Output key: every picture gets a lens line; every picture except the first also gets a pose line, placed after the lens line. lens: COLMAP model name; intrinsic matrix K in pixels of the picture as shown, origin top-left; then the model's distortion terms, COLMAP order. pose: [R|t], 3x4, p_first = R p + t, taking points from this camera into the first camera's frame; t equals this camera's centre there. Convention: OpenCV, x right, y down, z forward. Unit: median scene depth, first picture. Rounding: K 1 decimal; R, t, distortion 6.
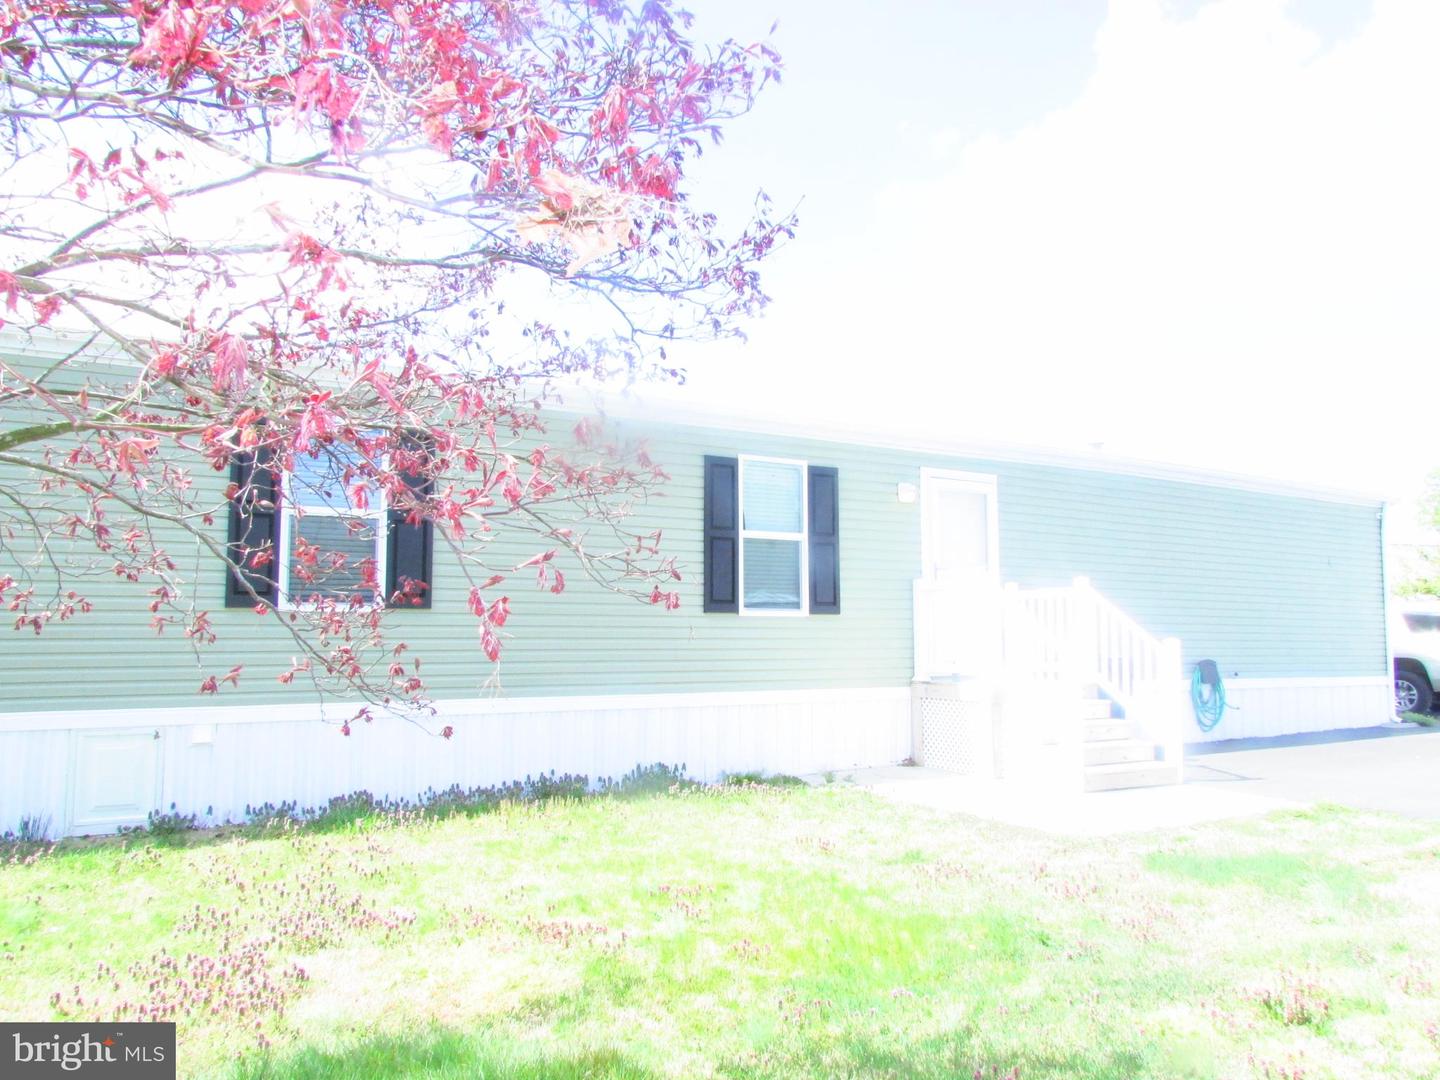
lens RADIAL K [[1032.6, 0, 718.3], [0, 1032.6, 538.5], [0, 0, 1]] dist [-0.002545, -0.006299]
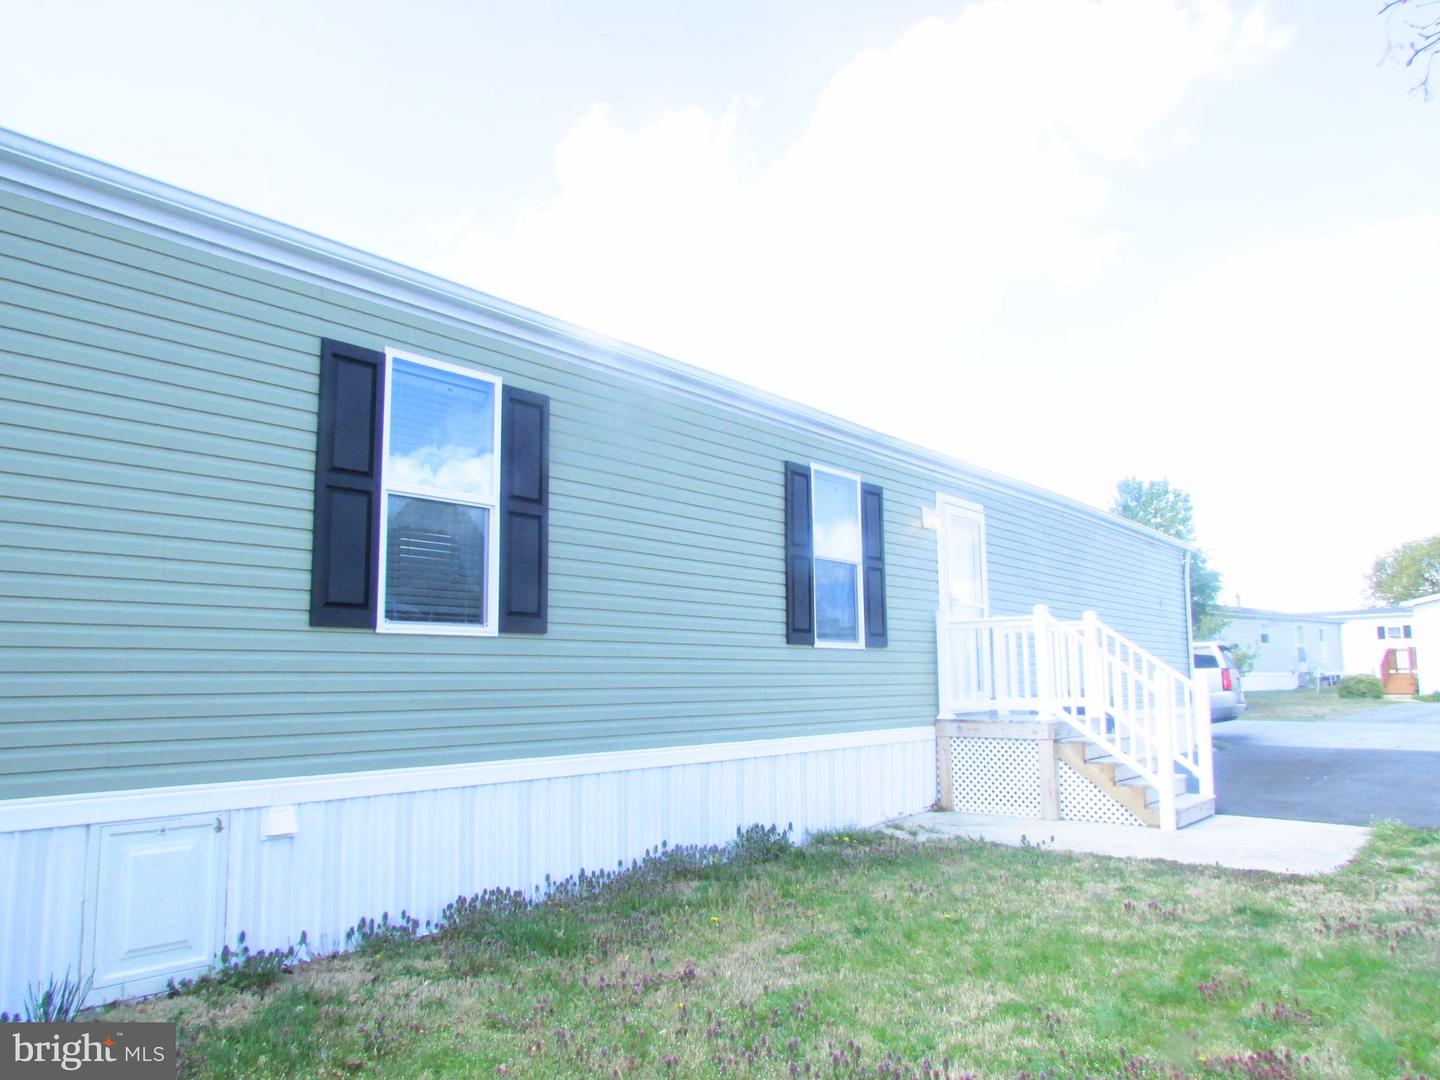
lens RADIAL K [[1032.8, 0, 720.0], [0, 1032.8, 540.0], [0, 0, 1]] dist [-0.009264, 0.000822]
pose [[0.931639, 0.041335, 0.361028, -0.586569], [-0.026463, 0.998589, -0.046043, 0.042692], [-0.362422, 0.033342, 0.931418, 0.346930]]
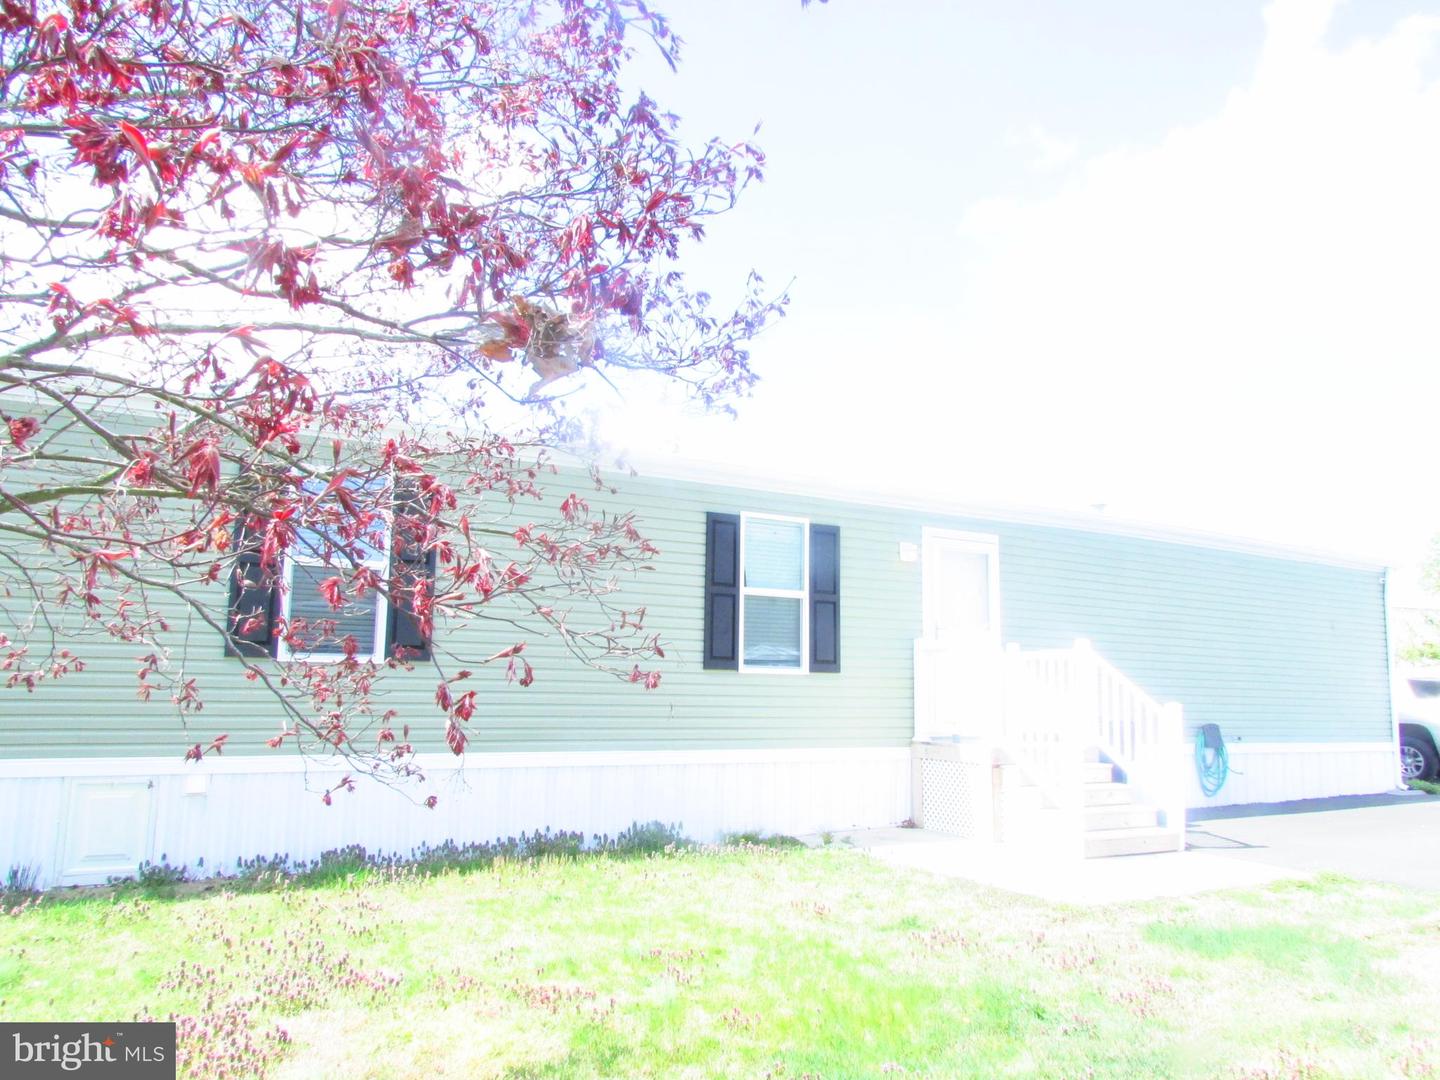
lens RADIAL K [[1032.8, 0, 720.0], [0, 1032.8, 540.0], [0, 0, 1]] dist [-0.009264, 0.000822]
pose [[0.999864, 0.016062, -0.003785, 0.005779], [-0.016227, 0.998686, -0.048618, -0.007008], [0.002999, 0.048673, 0.998810, -0.003240]]
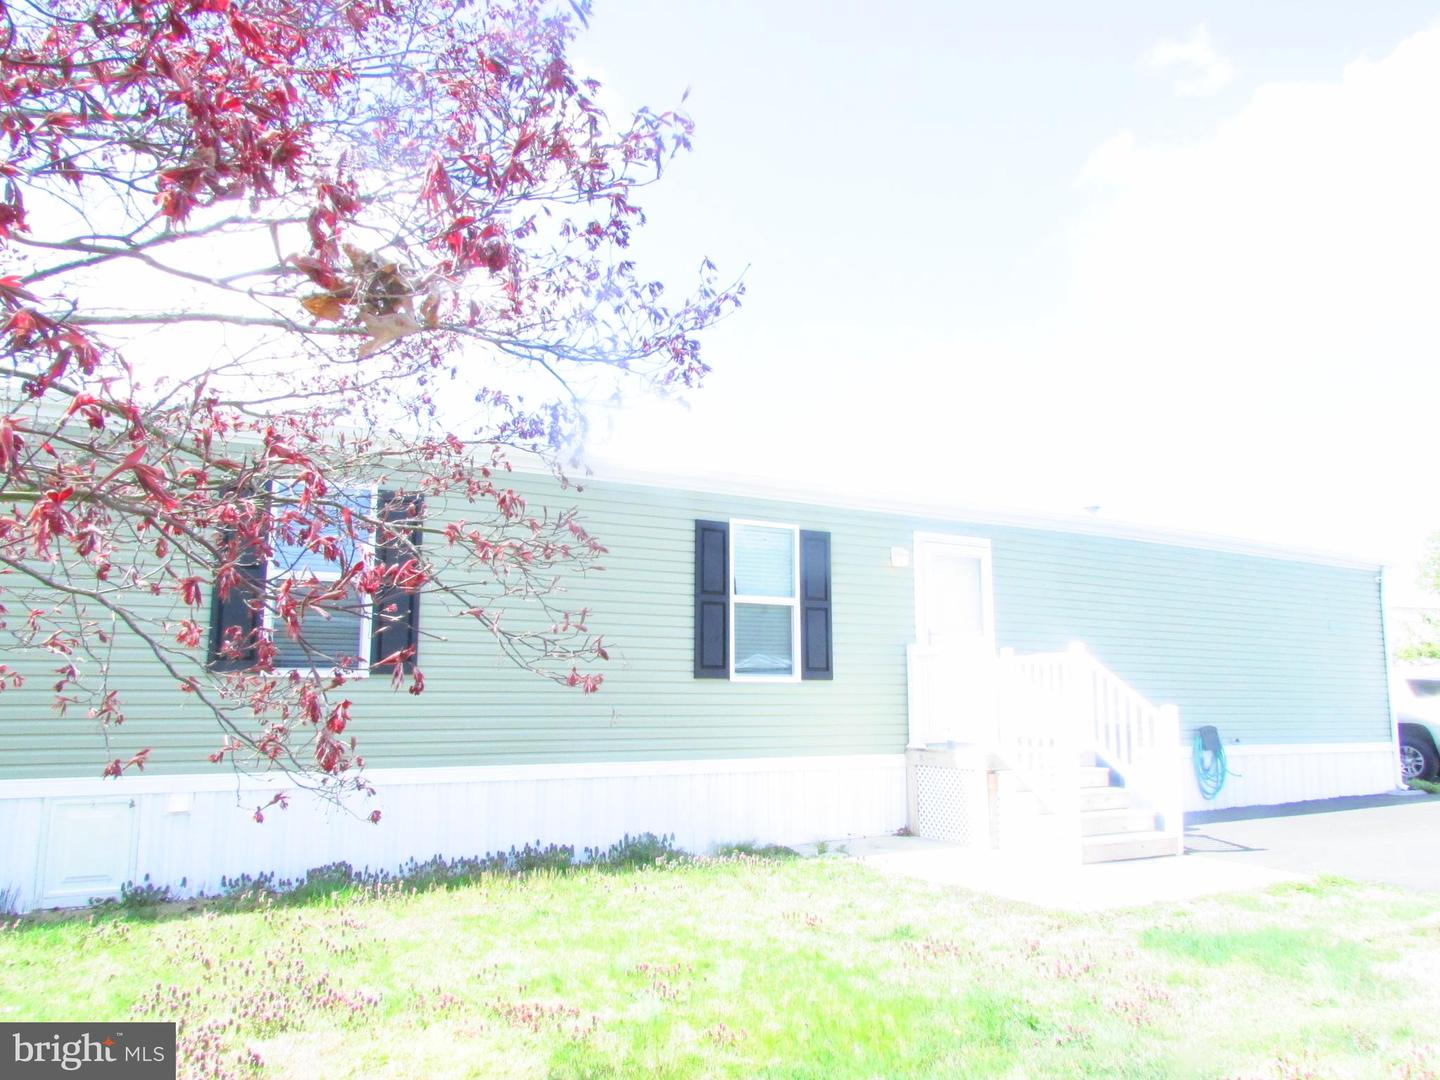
lens RADIAL K [[1031.9, 0, 720.0], [0, 1031.9, 540.0], [0, 0, 1]] dist [-0.010604, 0.002241]
pose [[0.999997, 0.001147, -0.002087, 0.019546], [-0.001267, 0.998285, -0.058535, -0.004010], [0.002016, 0.058538, 0.998283, 0.011331]]
